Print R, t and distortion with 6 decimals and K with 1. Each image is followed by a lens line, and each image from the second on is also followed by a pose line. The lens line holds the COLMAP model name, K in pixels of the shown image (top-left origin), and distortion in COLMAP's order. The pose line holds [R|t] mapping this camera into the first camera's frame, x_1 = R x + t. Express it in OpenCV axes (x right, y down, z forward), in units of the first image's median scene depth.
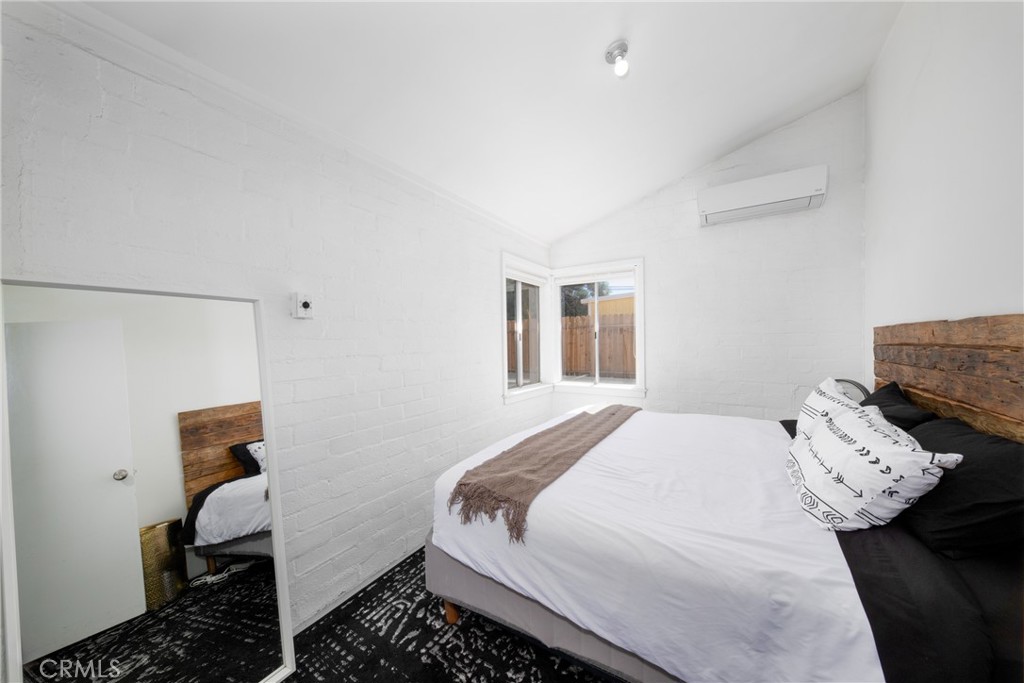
lens RADIAL K [[362.4, 0, 511.8], [0, 362.4, 340.5], [0, 0, 1]] dist [0.000099, 0.000002]
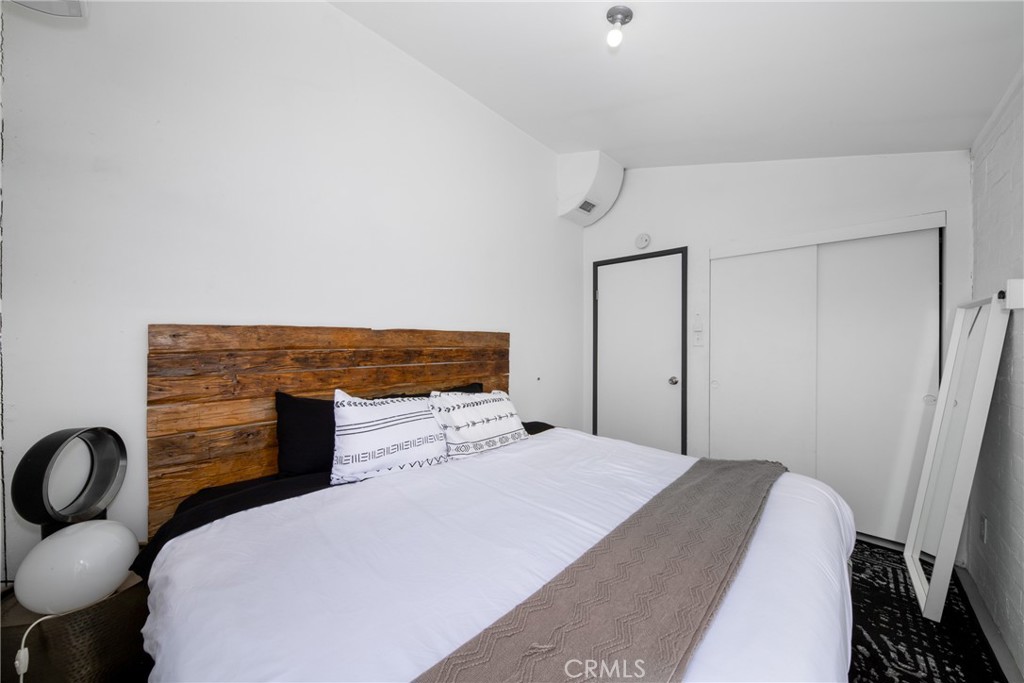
lens RADIAL K [[340.1, 0, 512.5], [0, 340.1, 342.0], [0, 0, 1]] dist [0.000088, 0.000003]
pose [[-0.975585, 0.002614, 0.219605, 0.400900], [0.003045, 0.999994, 0.001626, -0.005634], [-0.219600, 0.002255, -0.975587, 1.995229]]
